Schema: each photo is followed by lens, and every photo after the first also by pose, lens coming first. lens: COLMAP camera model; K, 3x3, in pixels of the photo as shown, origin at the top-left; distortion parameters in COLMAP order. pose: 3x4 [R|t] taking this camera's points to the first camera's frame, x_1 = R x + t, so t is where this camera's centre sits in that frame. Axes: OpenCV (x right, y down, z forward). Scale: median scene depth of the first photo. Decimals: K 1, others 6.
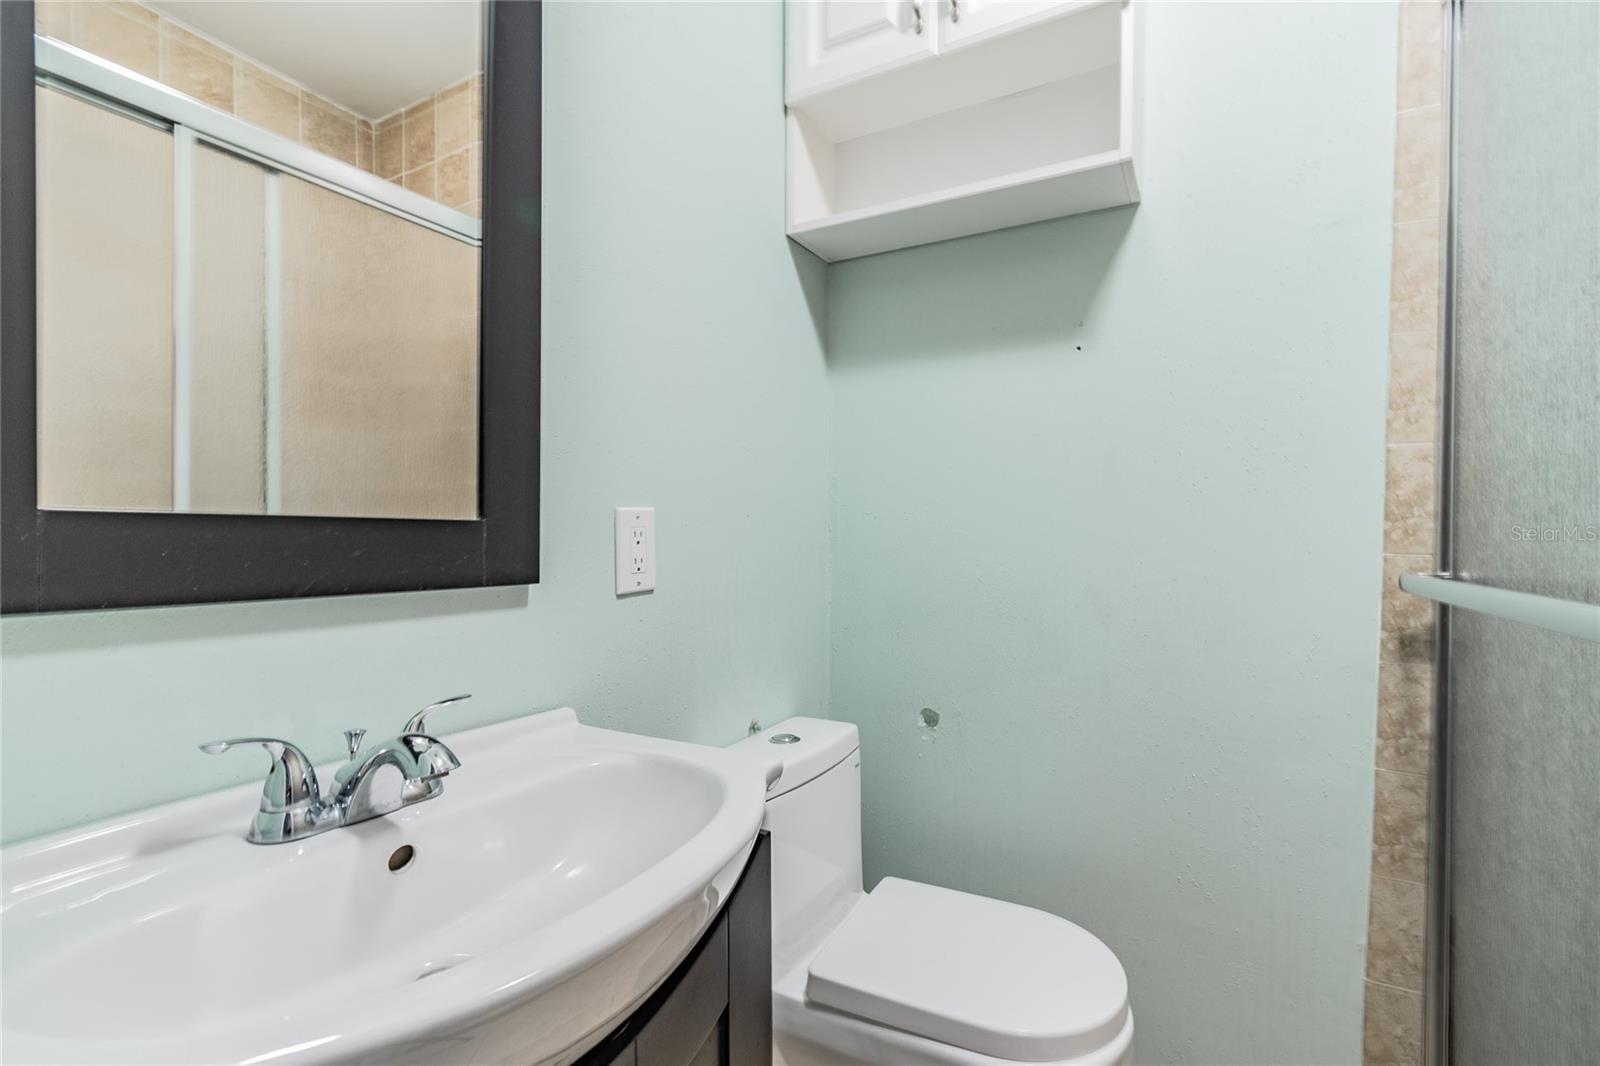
lens RADIAL K [[714.9, 0, 808.9], [0, 714.9, 538.4], [0, 0, 1]] dist [0.004638, -0.001201]
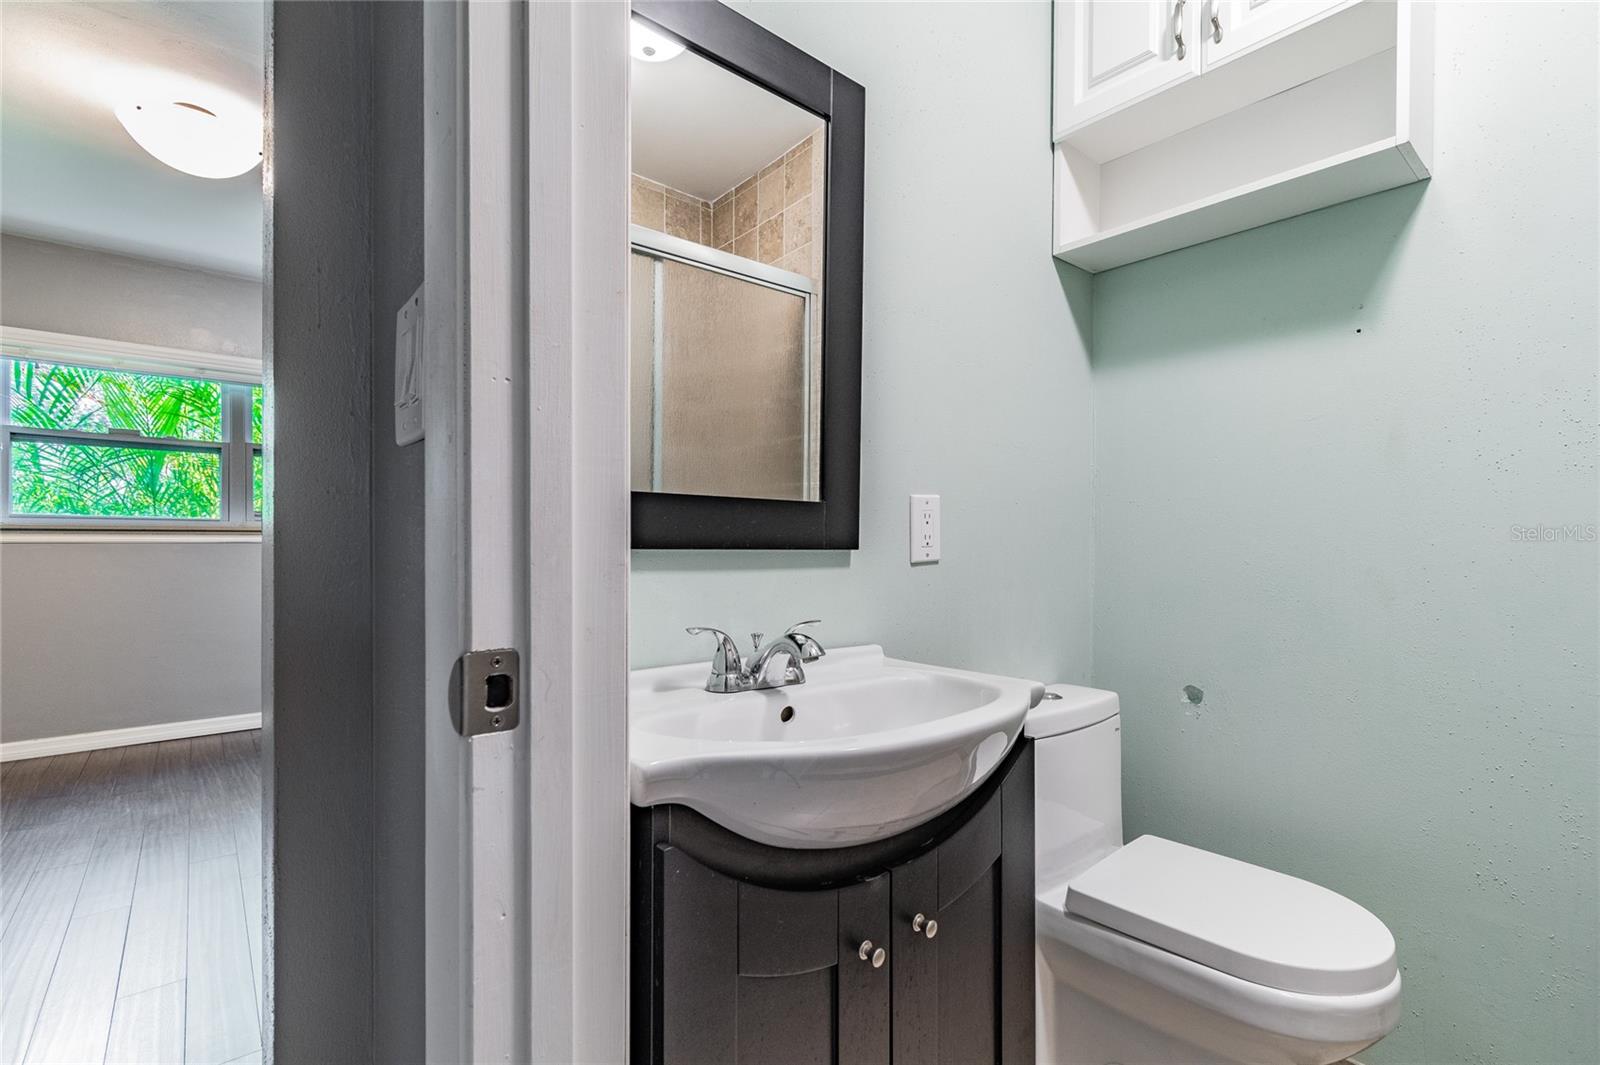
lens RADIAL K [[714.9, 0, 820.7], [0, 714.9, 551.2], [0, 0, 1]] dist [0.004638, -0.001201]
pose [[0.940167, 0.006004, -0.340661, 0.013697], [-0.003137, 0.999955, 0.008968, 0.040116], [0.340699, -0.007363, 0.940144, -0.223566]]
